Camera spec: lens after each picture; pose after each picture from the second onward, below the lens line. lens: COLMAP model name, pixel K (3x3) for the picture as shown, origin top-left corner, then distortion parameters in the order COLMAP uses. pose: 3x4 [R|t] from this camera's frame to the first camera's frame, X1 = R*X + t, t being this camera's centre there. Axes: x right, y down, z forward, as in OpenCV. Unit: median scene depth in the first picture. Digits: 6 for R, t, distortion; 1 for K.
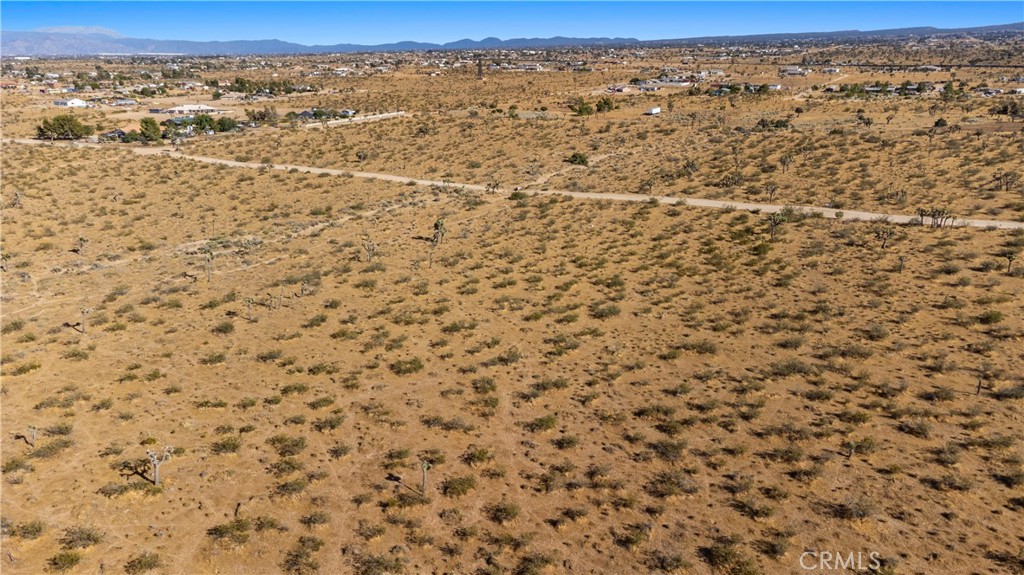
lens RADIAL K [[756.4, 0, 505.3], [0, 756.4, 302.7], [0, 0, 1]] dist [0.016510, 0.066264]
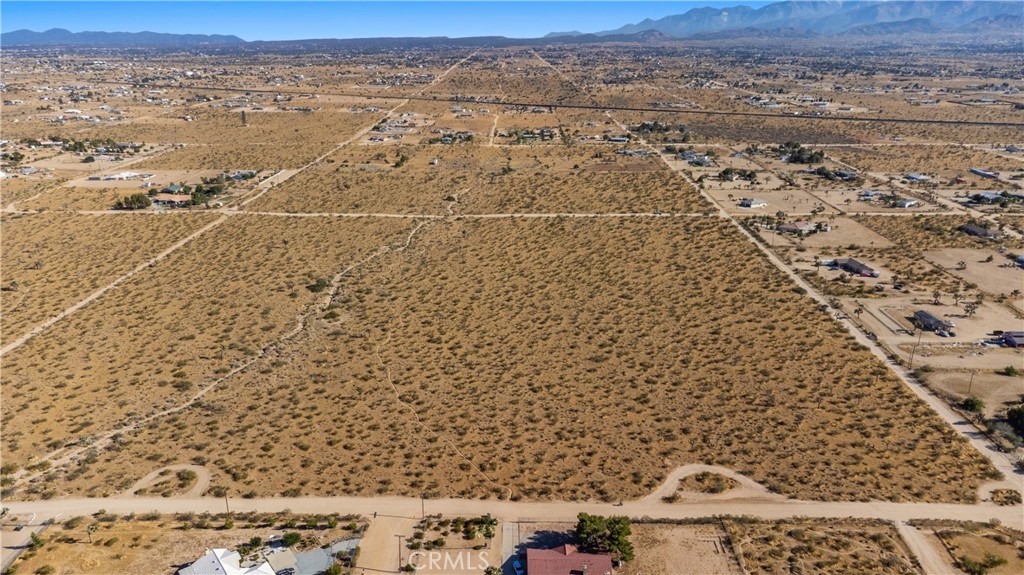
lens RADIAL K [[756.4, 0, 505.3], [0, 756.4, 302.7], [0, 0, 1]] dist [0.016510, 0.066264]
pose [[0.883764, -0.142864, 0.445590, -2.374464], [0.141249, 0.989281, 0.037032, 0.154788], [-0.446105, 0.030212, 0.894471, -3.104823]]
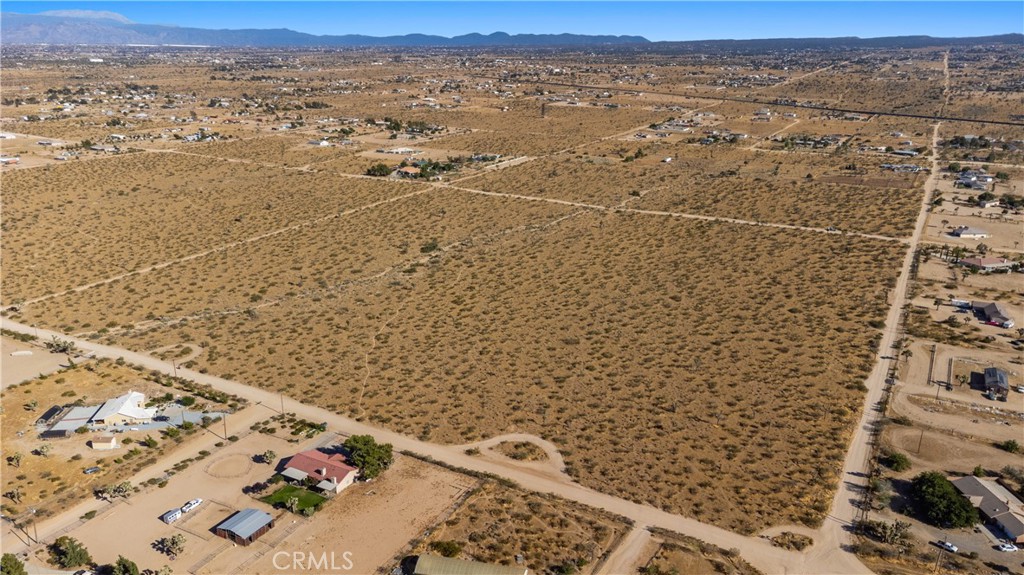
lens RADIAL K [[753.5, 0, 507.6], [0, 753.5, 289.9], [0, 0, 1]] dist [0.040504, -0.001614]
pose [[0.999768, 0.021481, 0.001603, -0.861940], [-0.021470, 0.999746, -0.006809, 0.371503], [-0.001749, 0.006773, 0.999976, -3.807505]]
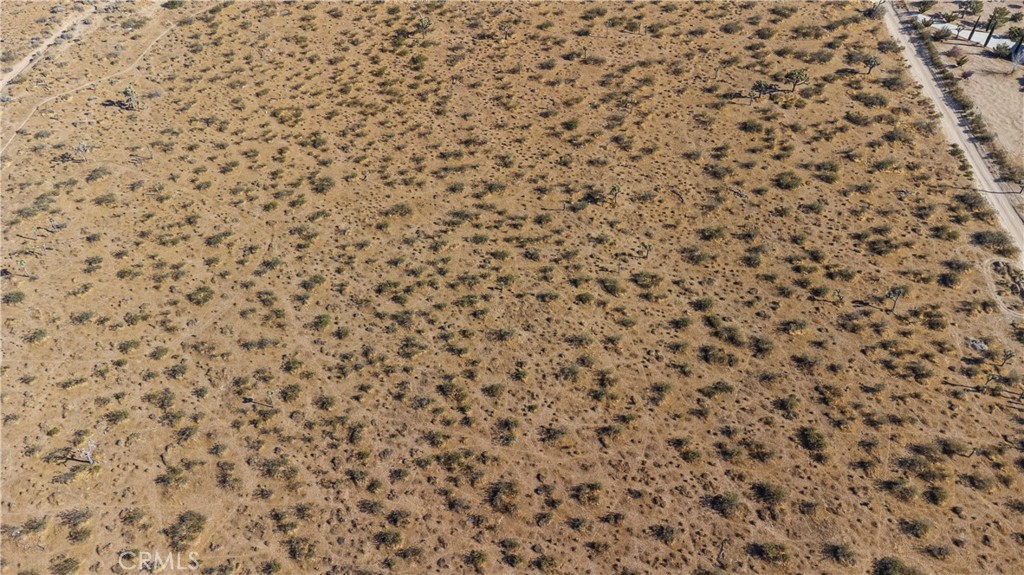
lens RADIAL K [[756.4, 0, 505.3], [0, 756.4, 302.7], [0, 0, 1]] dist [0.016510, 0.066264]
pose [[0.894873, -0.330087, 0.300408, -0.062145], [0.148781, 0.855197, 0.496490, -0.542693], [-0.420793, -0.399600, 0.814403, -0.368062]]
